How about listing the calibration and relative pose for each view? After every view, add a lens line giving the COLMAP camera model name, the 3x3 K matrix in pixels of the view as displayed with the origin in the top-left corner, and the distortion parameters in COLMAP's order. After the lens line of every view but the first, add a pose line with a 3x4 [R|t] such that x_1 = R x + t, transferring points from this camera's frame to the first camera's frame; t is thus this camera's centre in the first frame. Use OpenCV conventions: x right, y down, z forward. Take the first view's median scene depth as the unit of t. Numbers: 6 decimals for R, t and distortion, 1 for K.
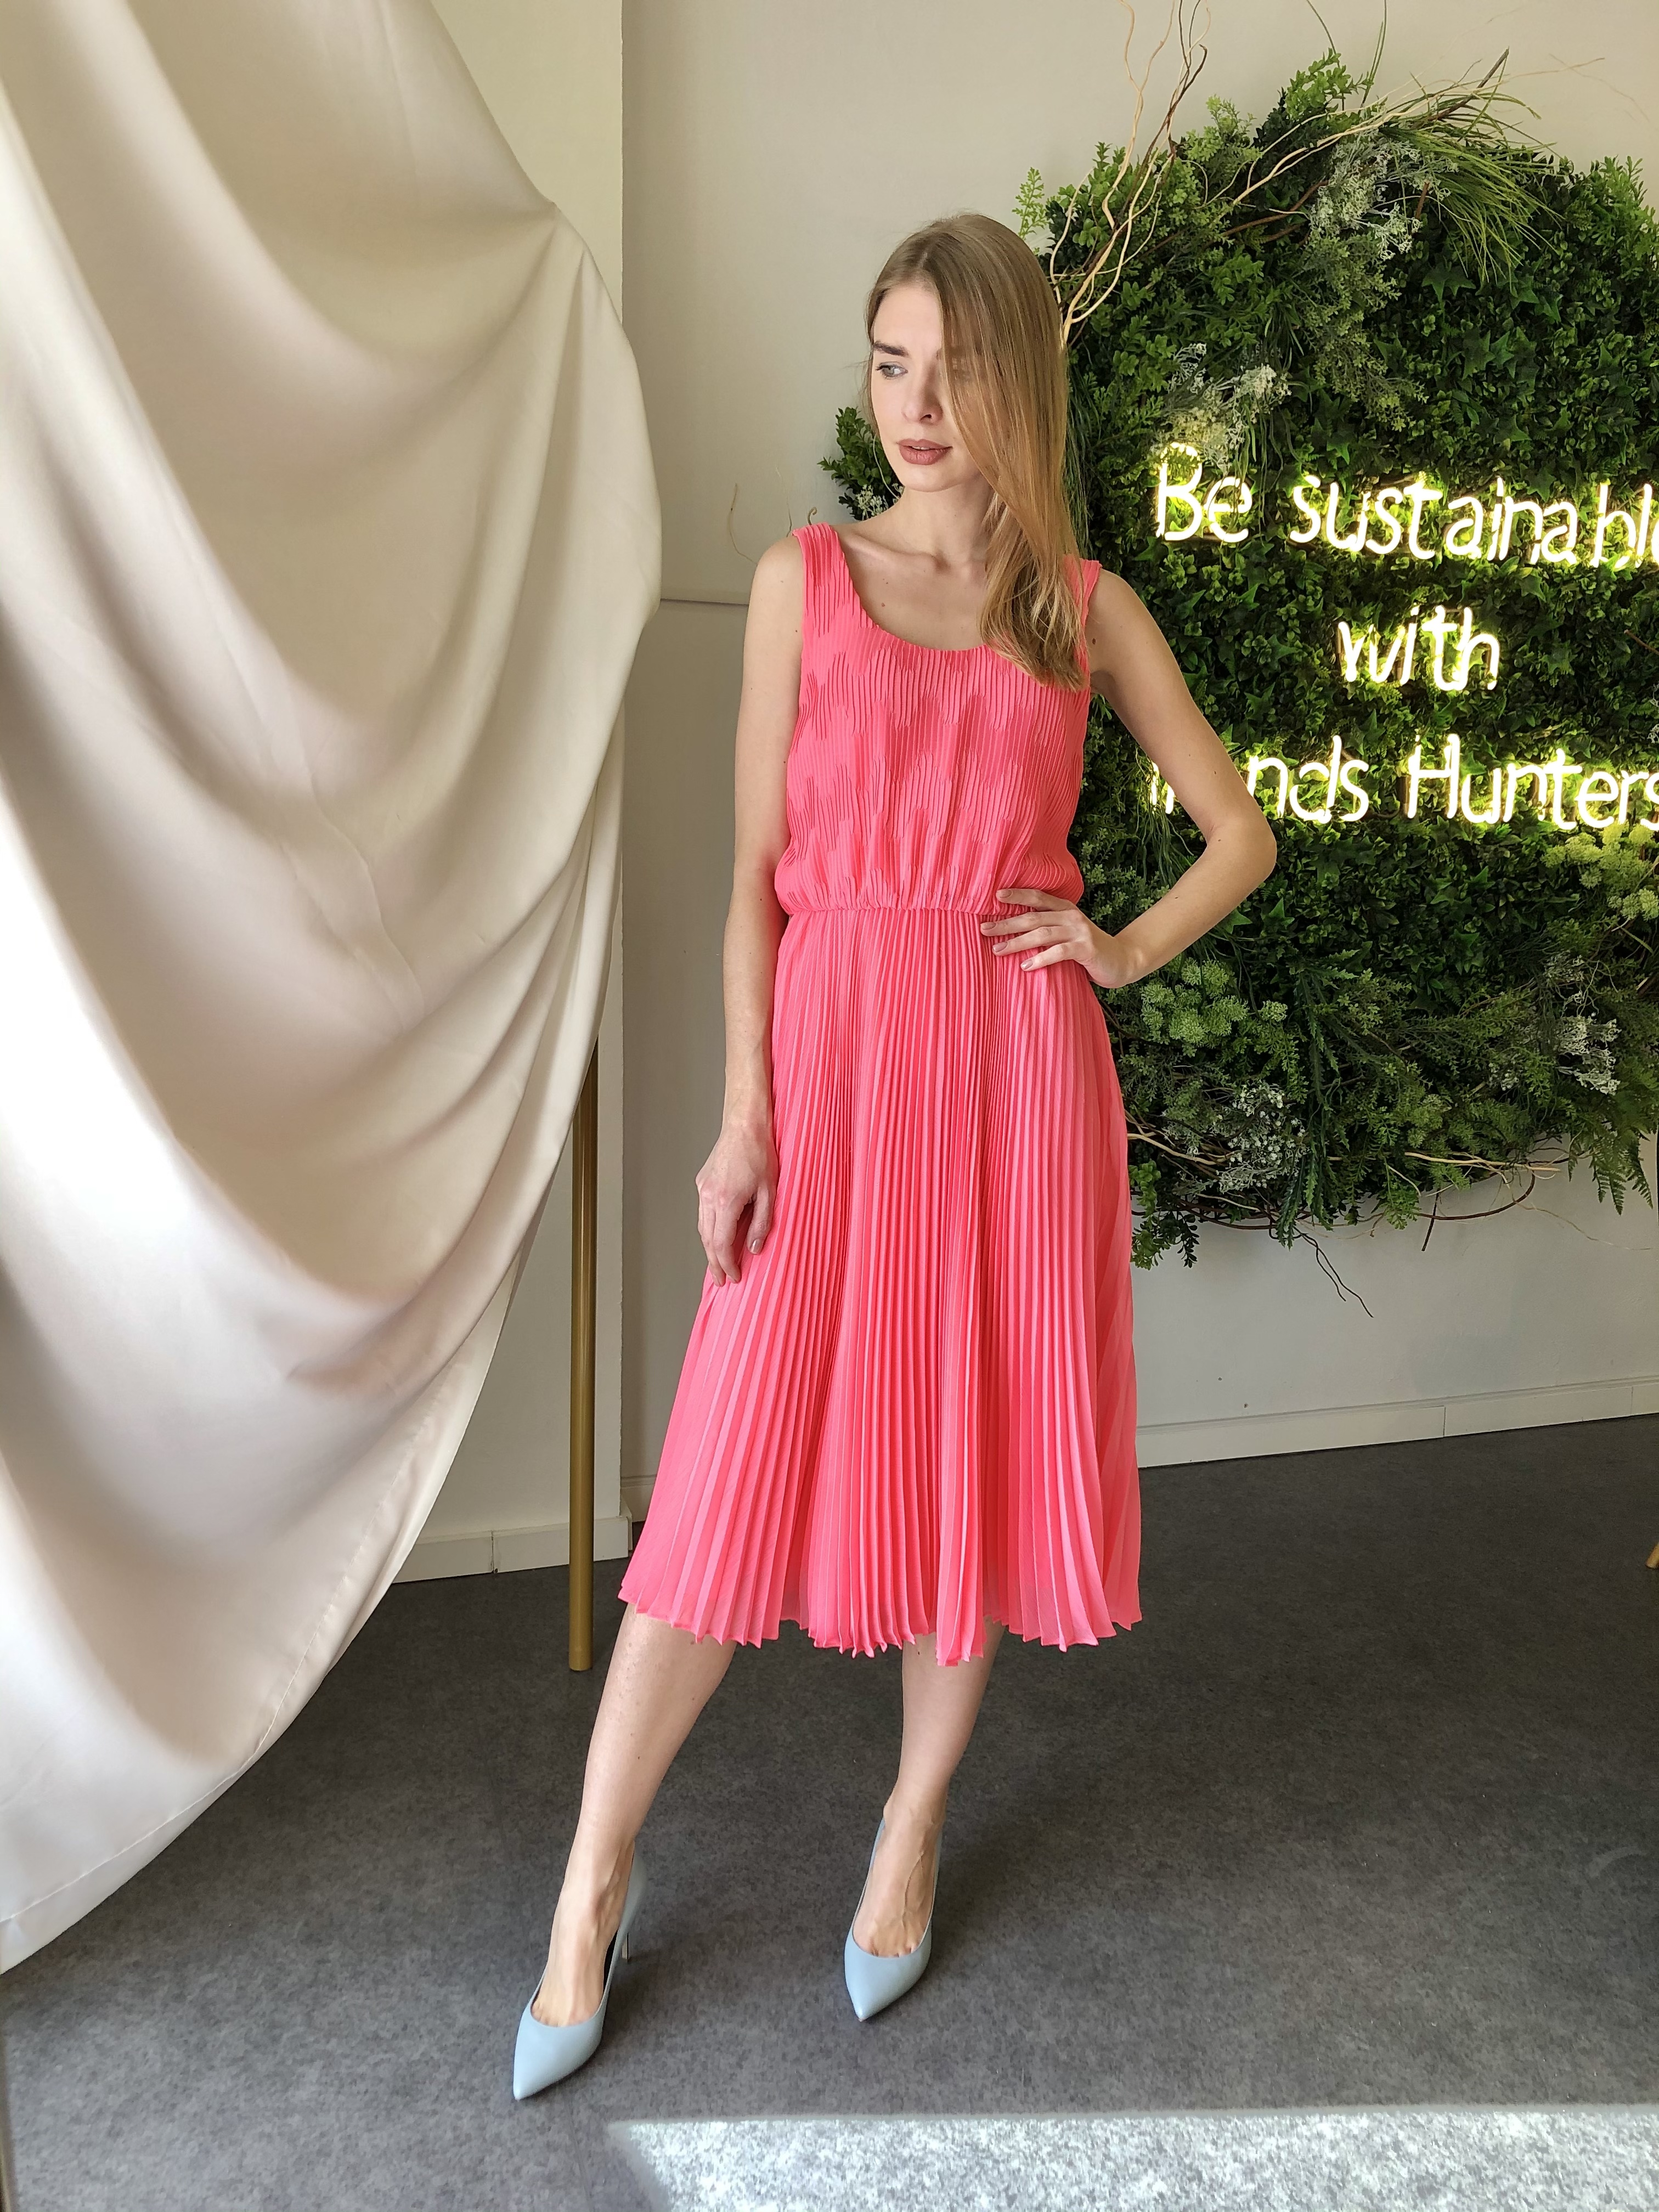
lens RADIAL K [[1806.3, 0, 835.9], [0, 1806.3, 1077.3], [0, 0, 1]] dist [-0.011140, 0.026954]
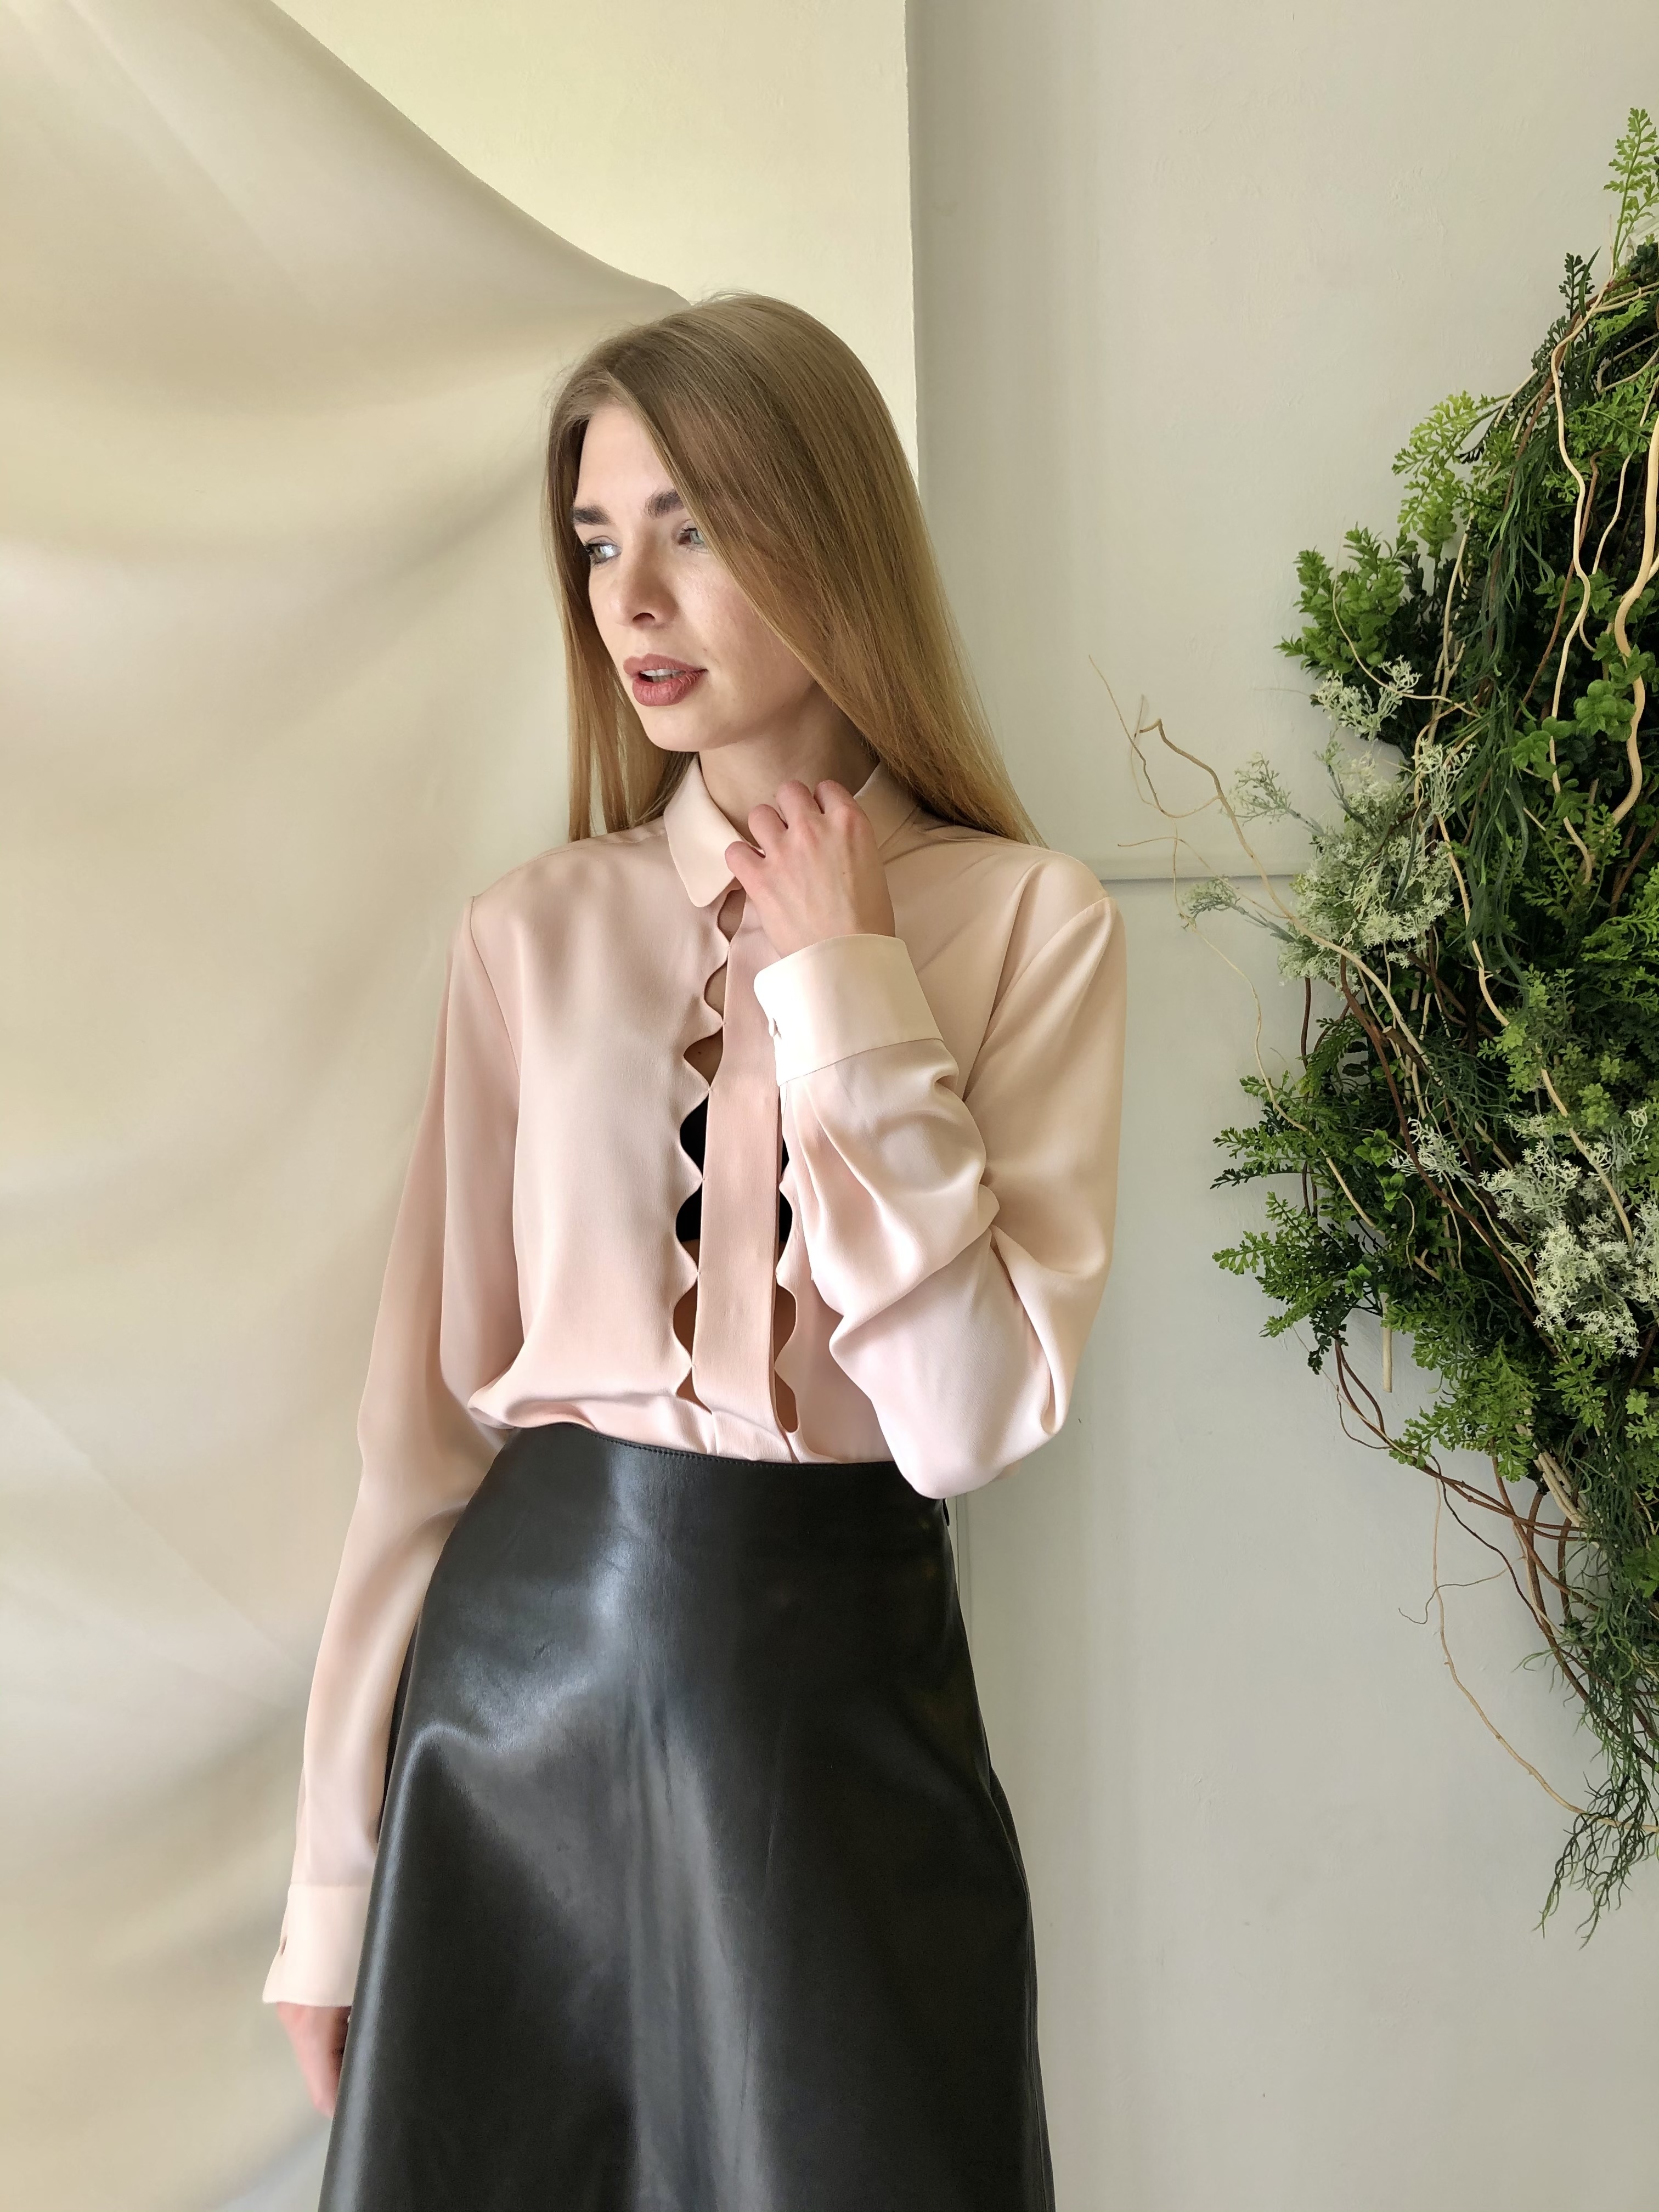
lens RADIAL K [[1806.3, 0, 783.3], [0, 1806.3, 1056.9], [0, 0, 1]] dist [-0.011140, 0.026954]
pose [[0.883679, -0.033315, -0.466906, 0.125599], [-0.029032, 0.991643, -0.125703, -0.116133], [0.467192, 0.124637, 0.875327, 0.390048]]
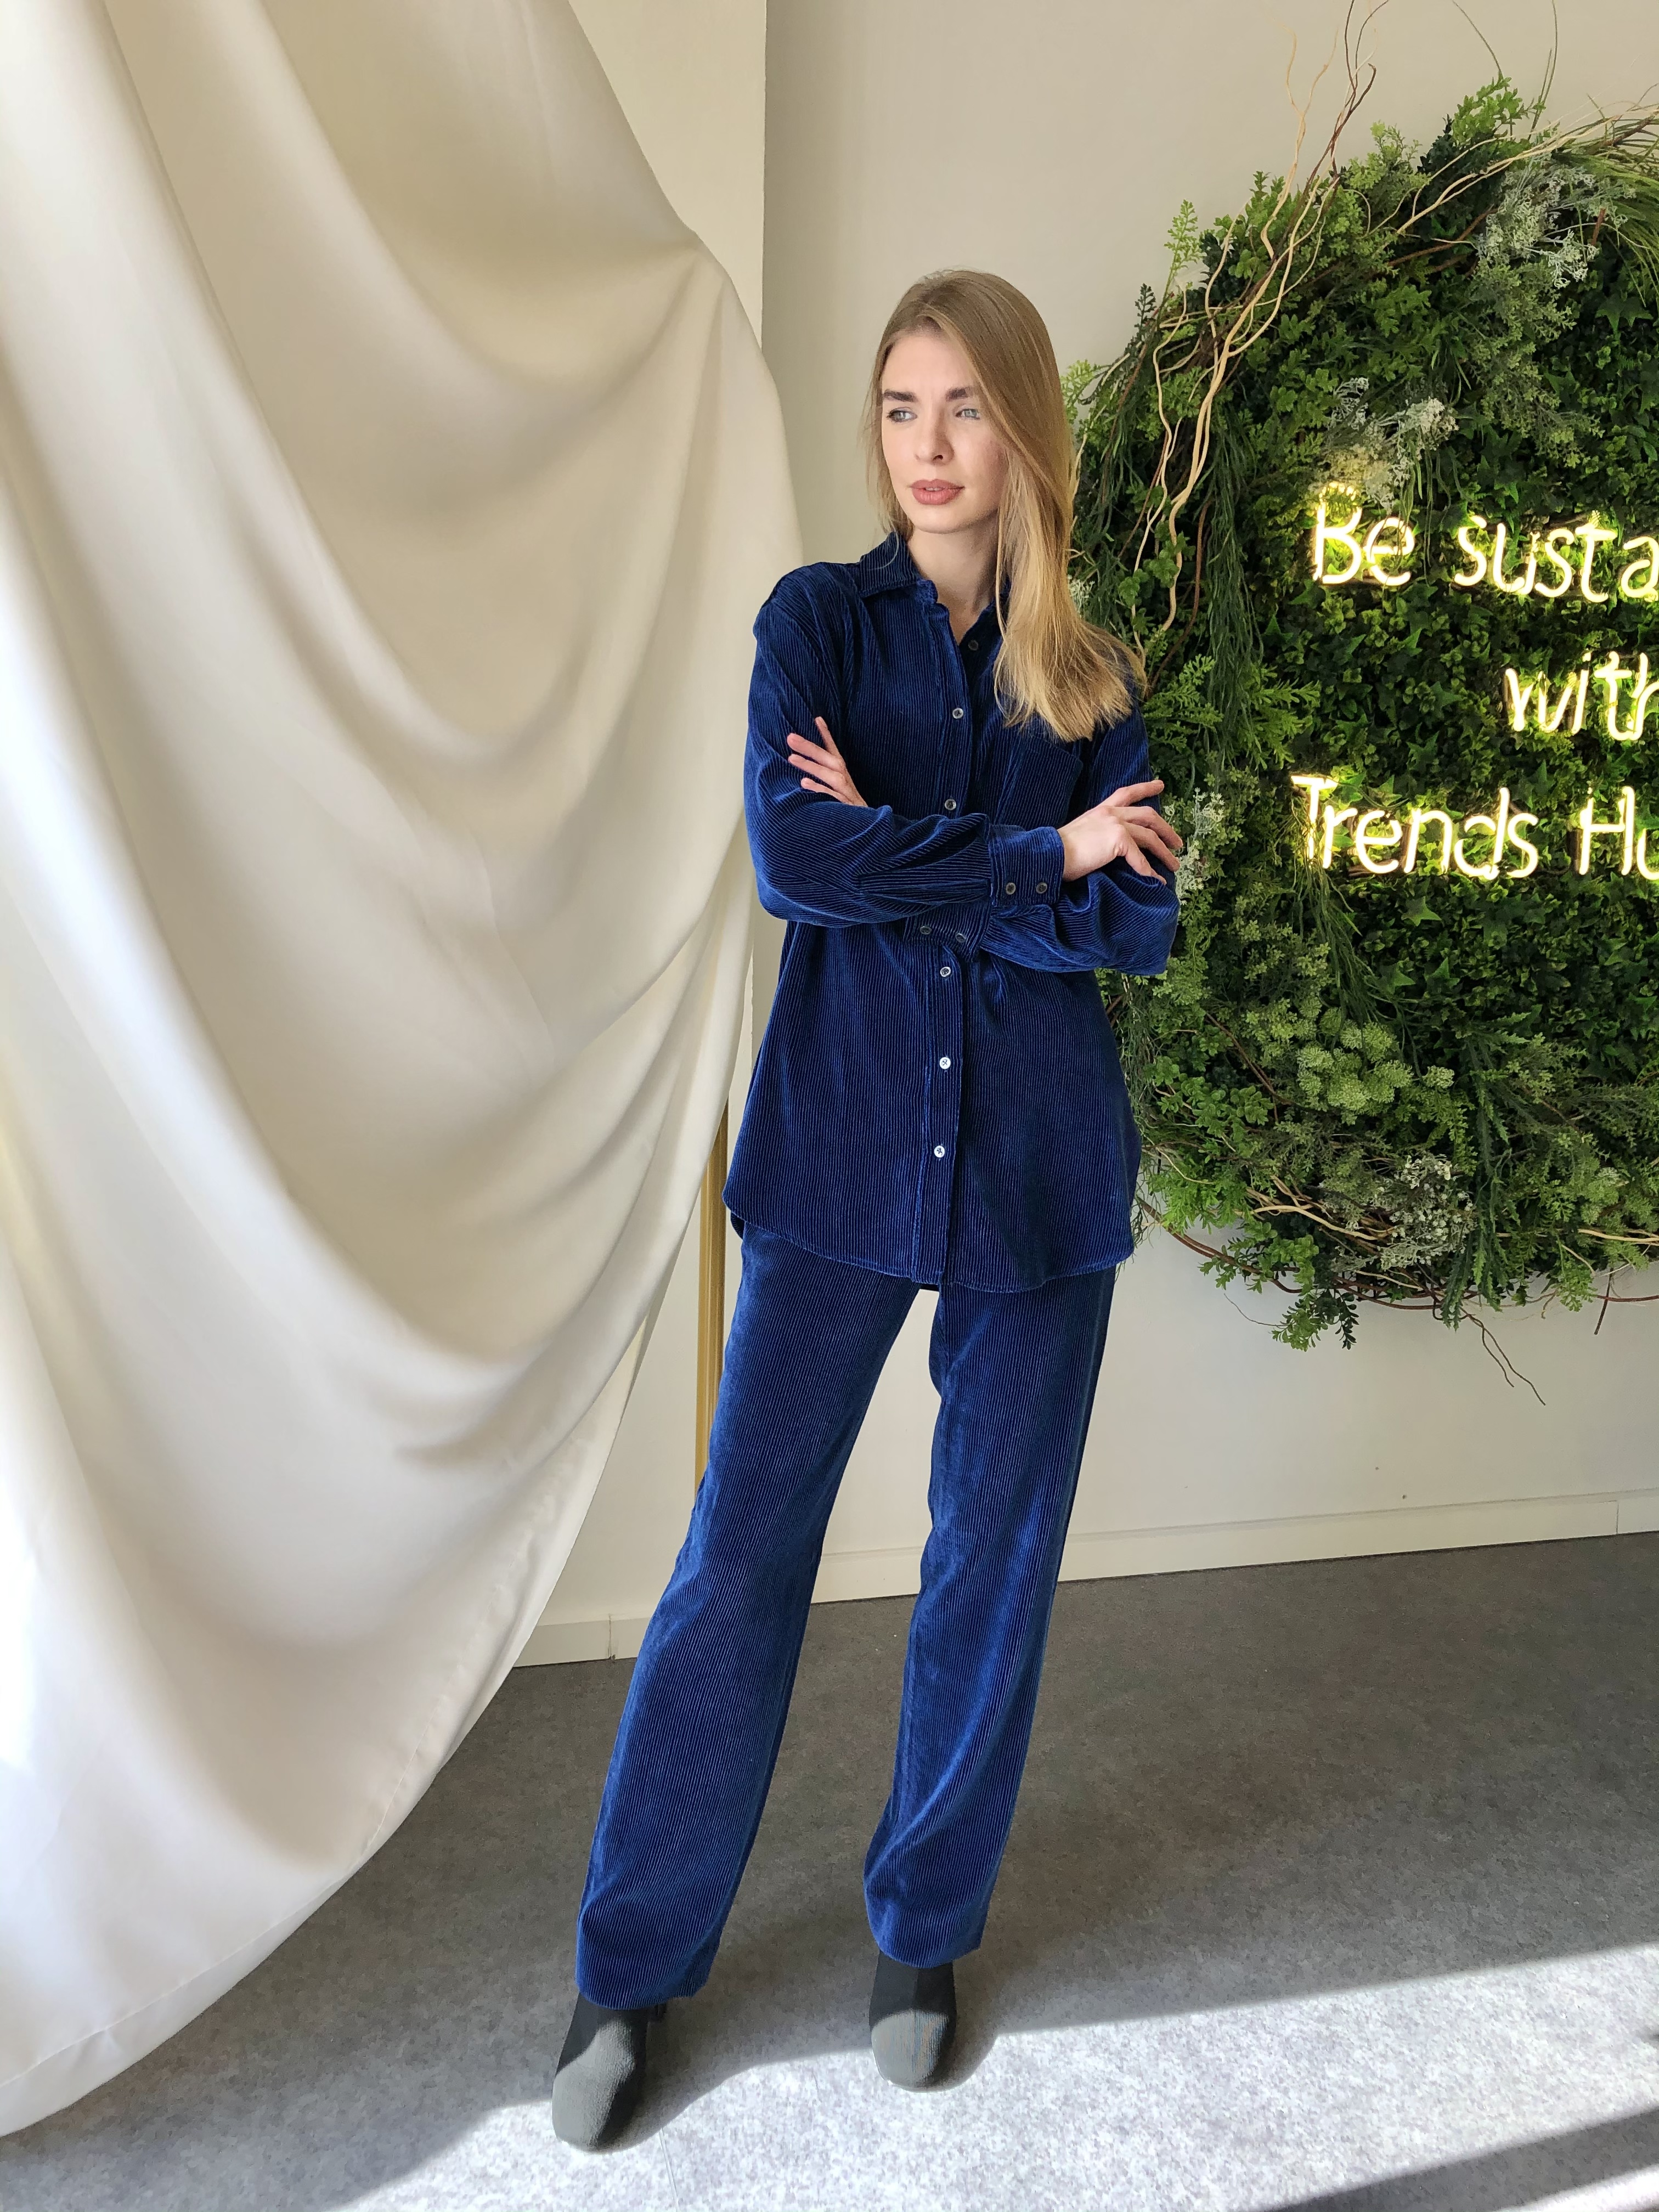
lens RADIAL K [[1806.3, 0, 841.7], [0, 1806.3, 1080.0], [0, 0, 1]] dist [-0.011140, 0.026954]
pose [[0.998281, 0.007461, -0.058132, -0.014768], [-0.009629, 0.999265, -0.037111, 0.002962], [0.057812, 0.037607, 0.997619, 0.044171]]
